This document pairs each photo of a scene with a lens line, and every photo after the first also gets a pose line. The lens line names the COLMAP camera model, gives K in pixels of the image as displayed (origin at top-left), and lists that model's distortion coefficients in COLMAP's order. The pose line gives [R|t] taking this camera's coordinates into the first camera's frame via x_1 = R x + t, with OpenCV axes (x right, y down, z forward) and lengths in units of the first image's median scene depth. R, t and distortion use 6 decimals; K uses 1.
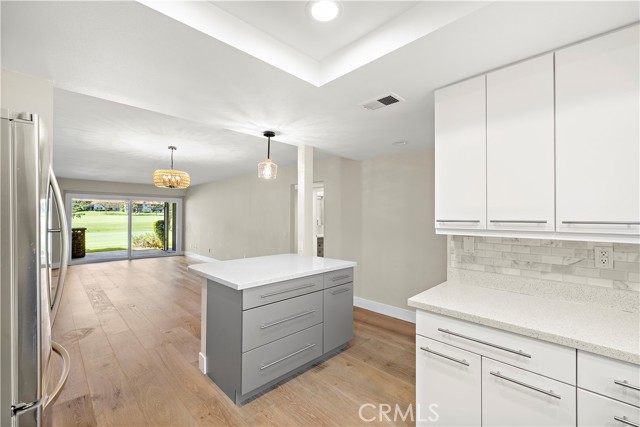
lens RADIAL K [[271.0, 0, 319.0], [0, 271.0, 214.6], [0, 0, 1]] dist [-0.003968, -0.000314]
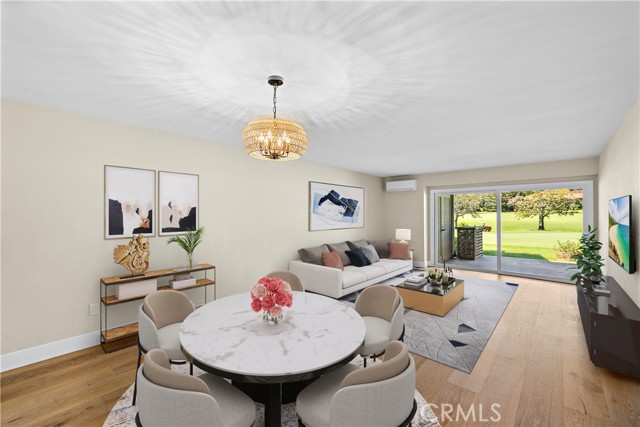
lens RADIAL K [[271.0, 0, 320.7], [0, 271.0, 212.6], [0, 0, 1]] dist [-0.003968, -0.000314]
pose [[0.068154, -0.011246, -0.997611, -0.023573], [0.009450, 0.999899, -0.010626, 0.022359], [0.997630, -0.008703, 0.068254, 1.297207]]
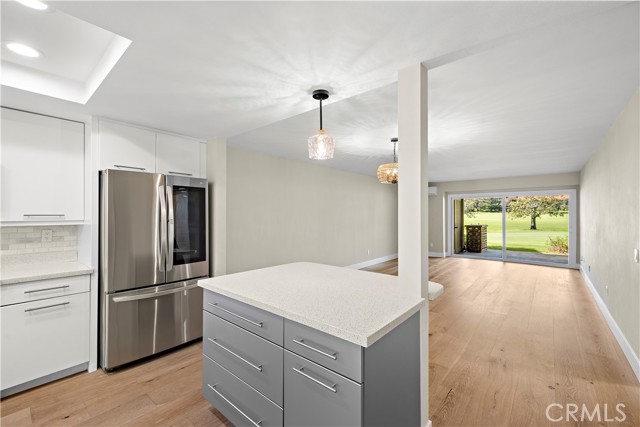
lens RADIAL K [[271.0, 0, 318.7], [0, 271.0, 213.6], [0, 0, 1]] dist [-0.003968, -0.000314]
pose [[0.083395, -0.007207, -0.996491, 0.451868], [0.007991, 0.999947, -0.006563, 0.017694], [0.996485, -0.007416, 0.083448, 0.808214]]
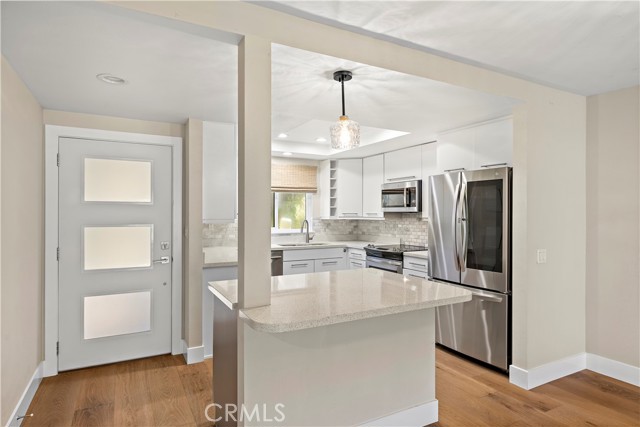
lens RADIAL K [[363.3, 0, 318.6], [0, 363.3, 212.0], [0, 0, 1]] dist [0.002405, 0.000088]
pose [[-0.958427, -0.002454, 0.285327, -0.316946], [-0.003977, 0.999981, -0.004757, 0.015282], [-0.285310, -0.005694, -0.958418, 1.564078]]
